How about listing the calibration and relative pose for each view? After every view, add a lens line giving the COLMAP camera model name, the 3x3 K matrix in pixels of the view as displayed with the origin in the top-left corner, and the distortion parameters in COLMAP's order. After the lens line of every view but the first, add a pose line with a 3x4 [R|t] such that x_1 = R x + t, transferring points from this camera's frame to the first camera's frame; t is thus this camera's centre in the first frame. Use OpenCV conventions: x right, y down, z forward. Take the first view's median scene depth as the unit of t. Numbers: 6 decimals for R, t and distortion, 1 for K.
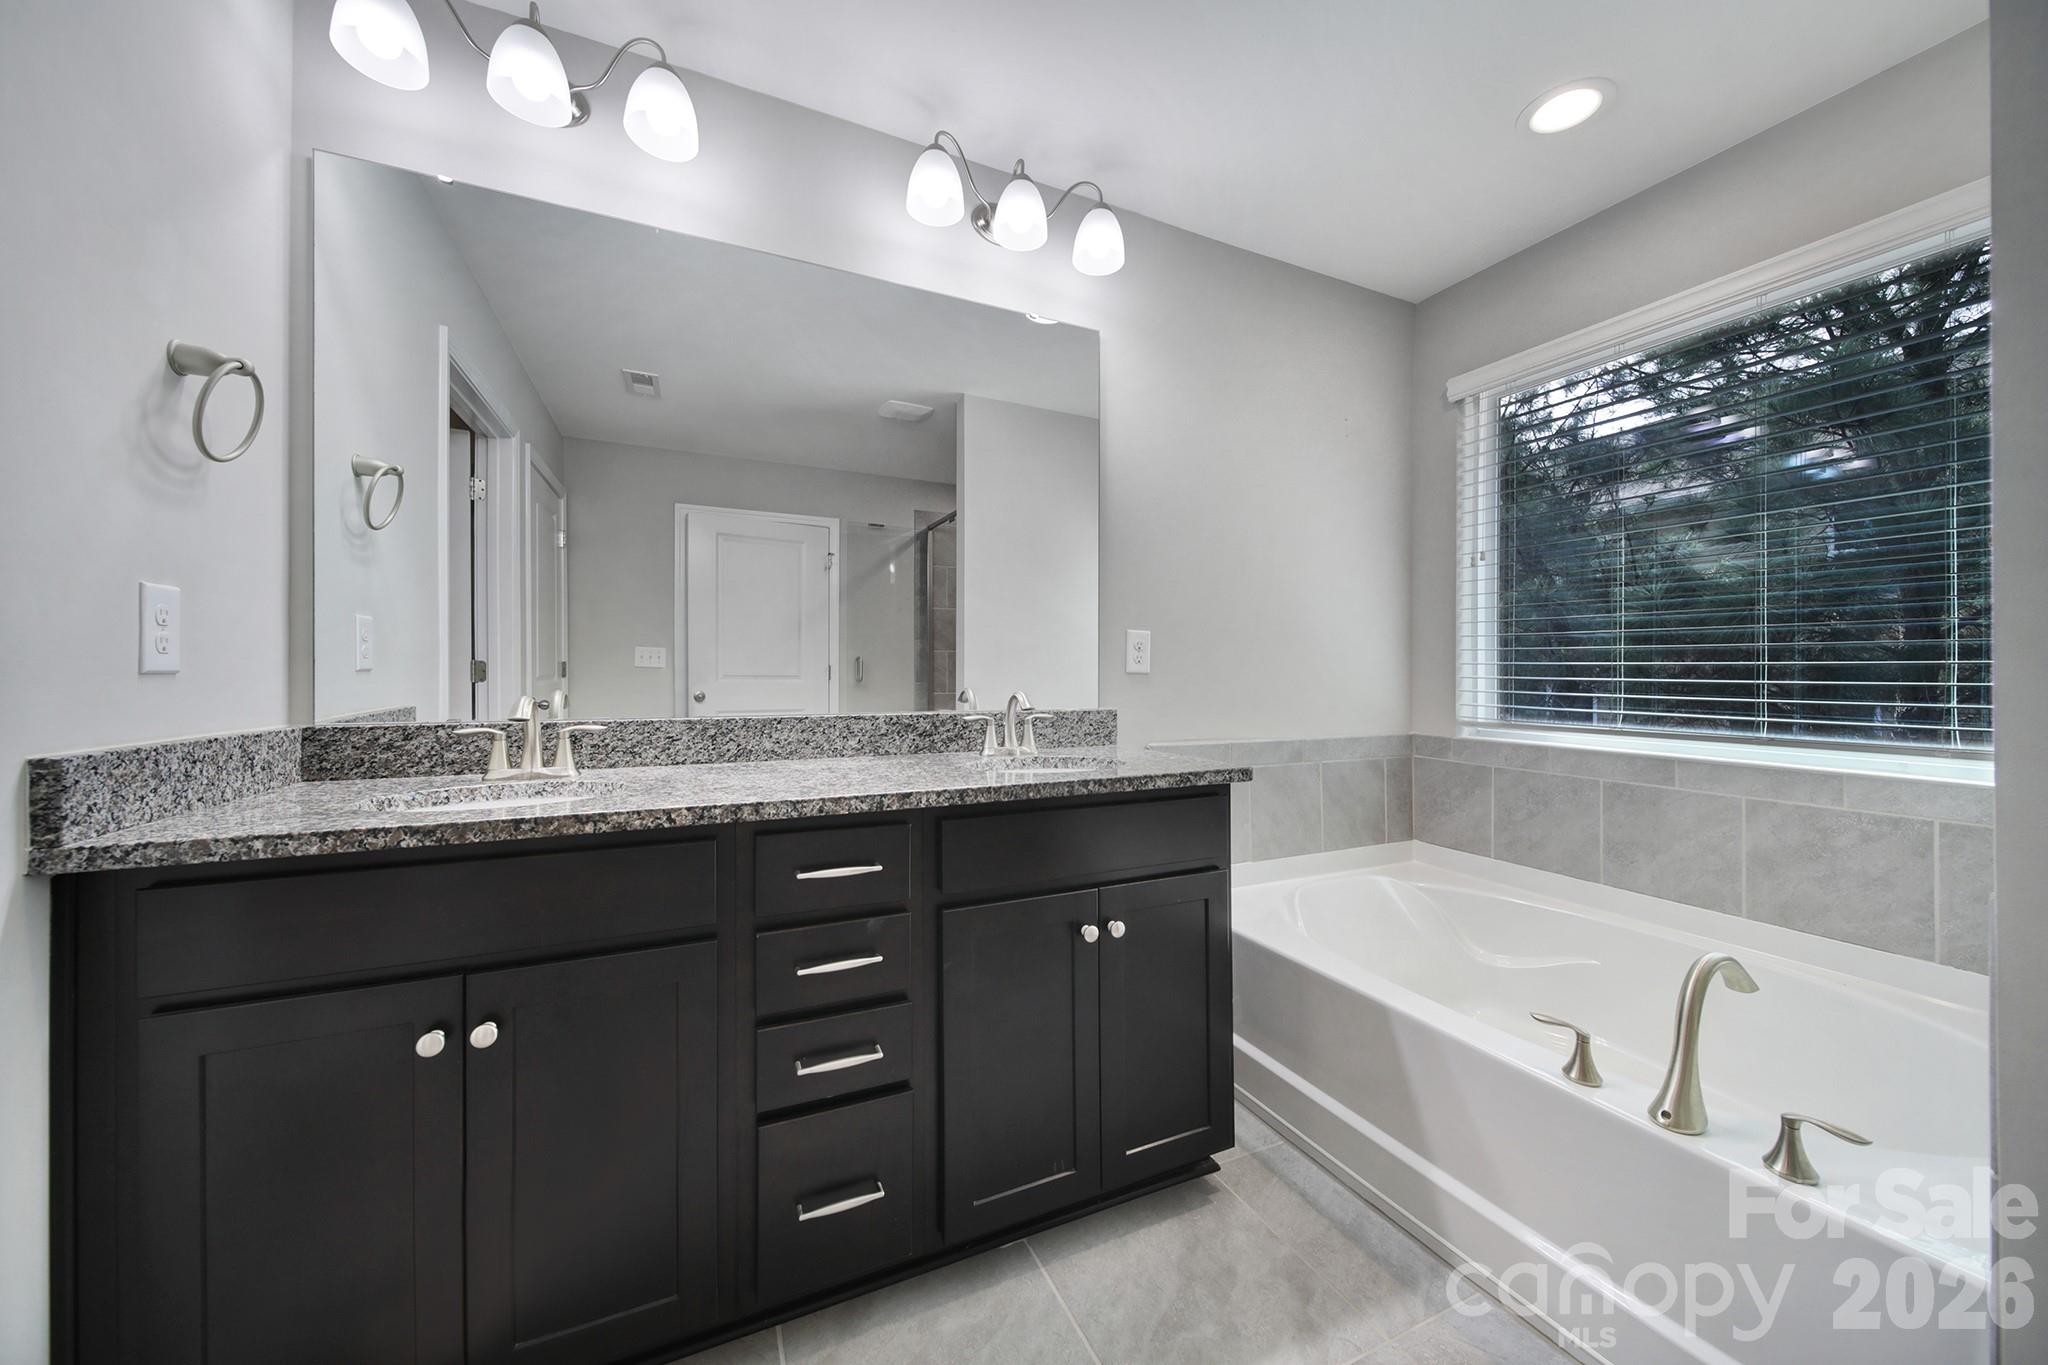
lens RADIAL K [[722.3, 0, 1025.1], [0, 722.3, 670.7], [0, 0, 1]] dist [-0.002621, -0.000515]
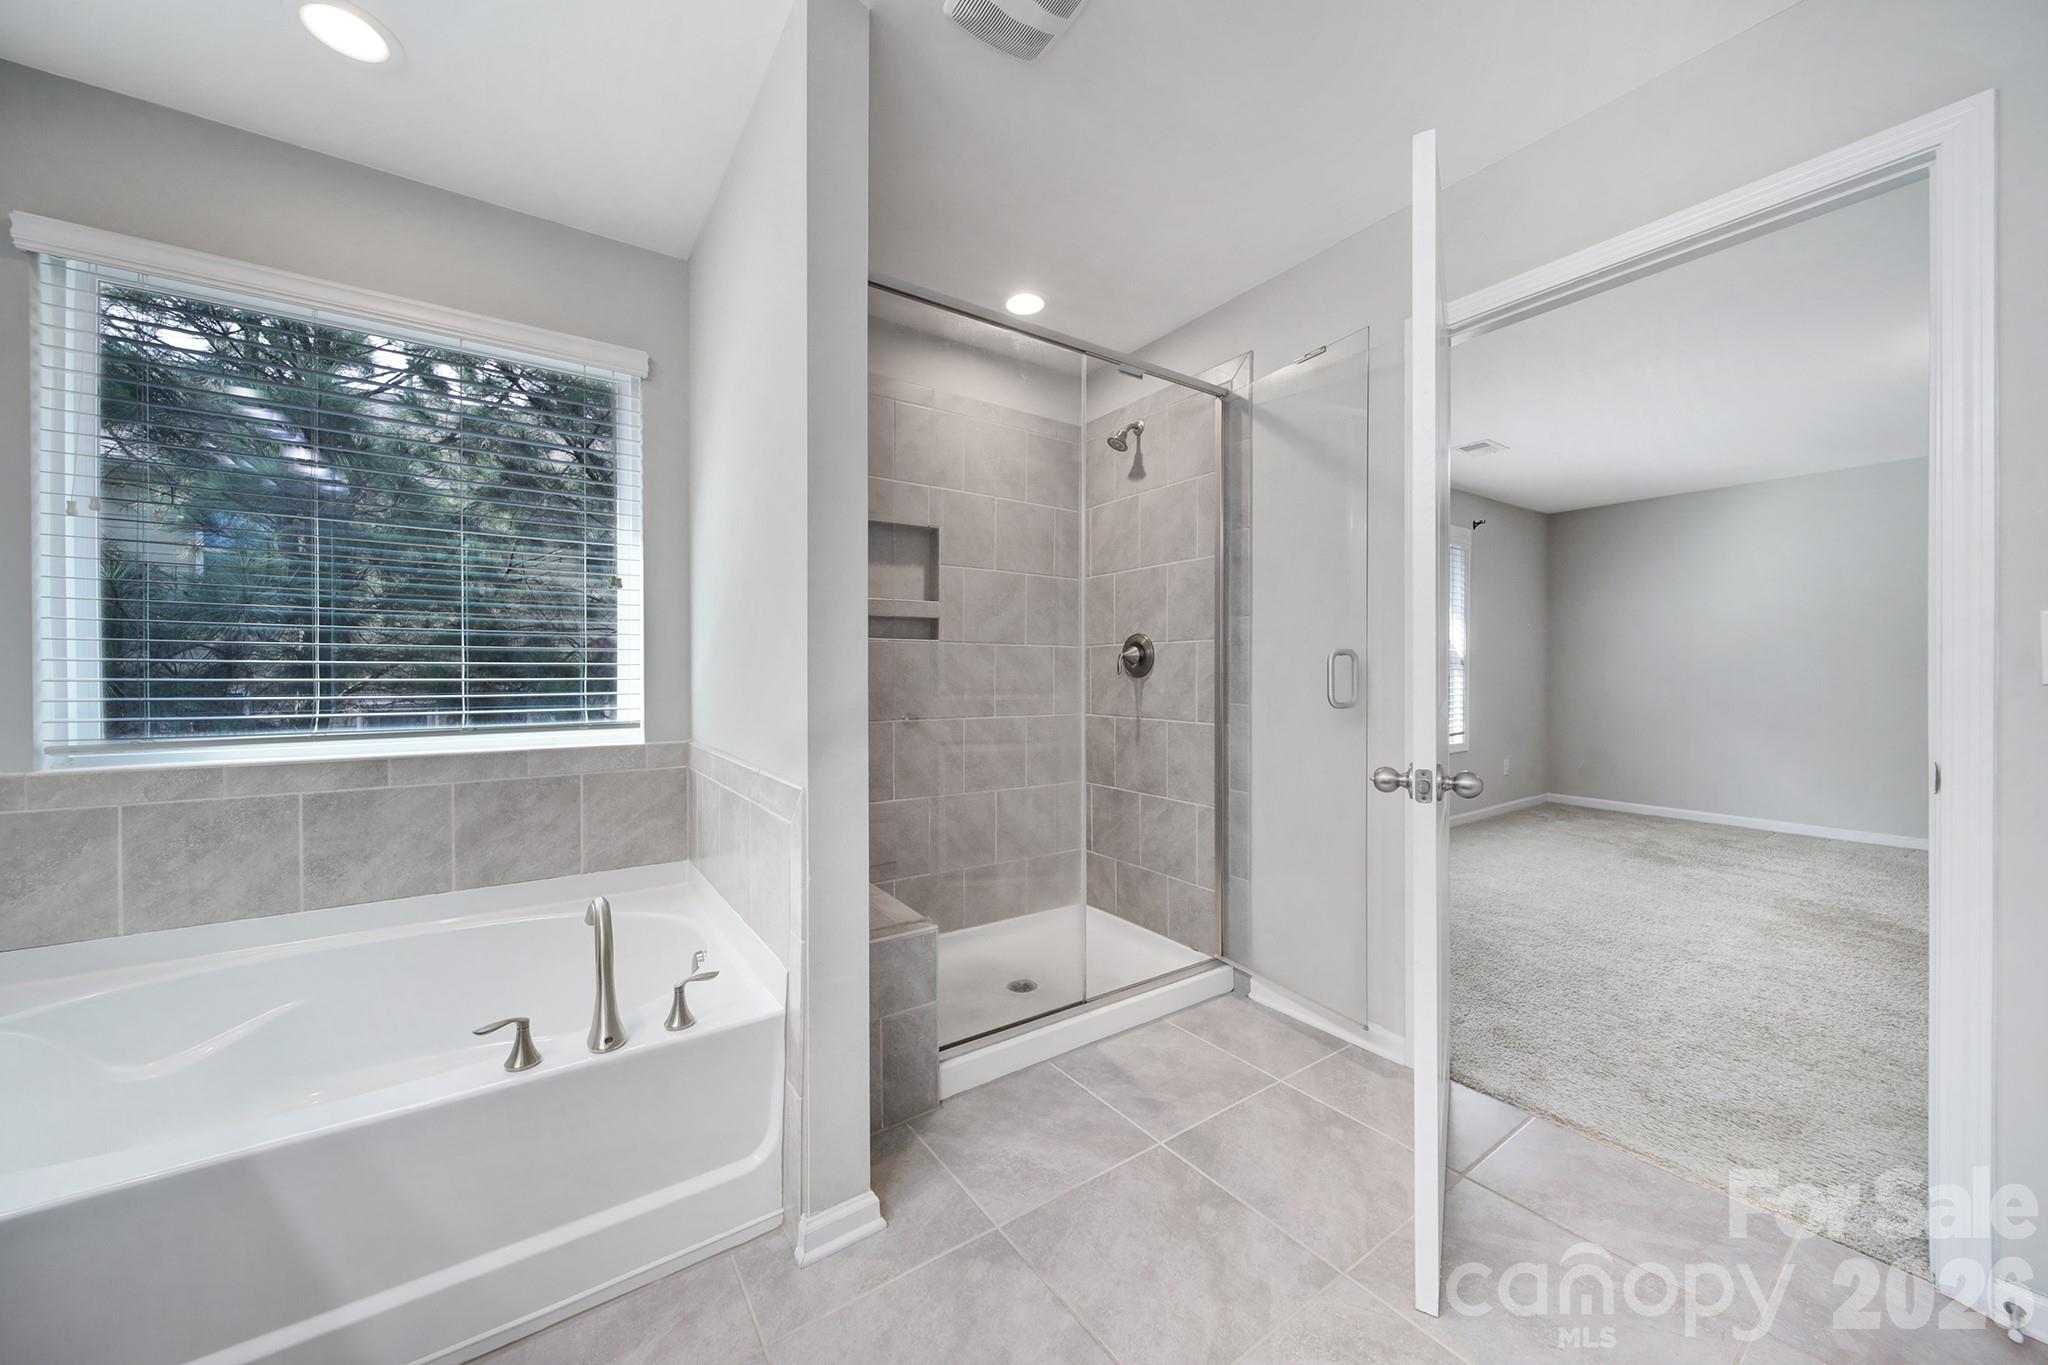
lens RADIAL K [[722.3, 0, 1024.5], [0, 722.3, 676.7], [0, 0, 1]] dist [-0.002621, -0.000515]
pose [[-0.169149, -0.012802, 0.985507, -0.232352], [0.000336, 0.999915, 0.013047, -0.003582], [-0.985590, 0.002538, -0.169130, 0.292760]]
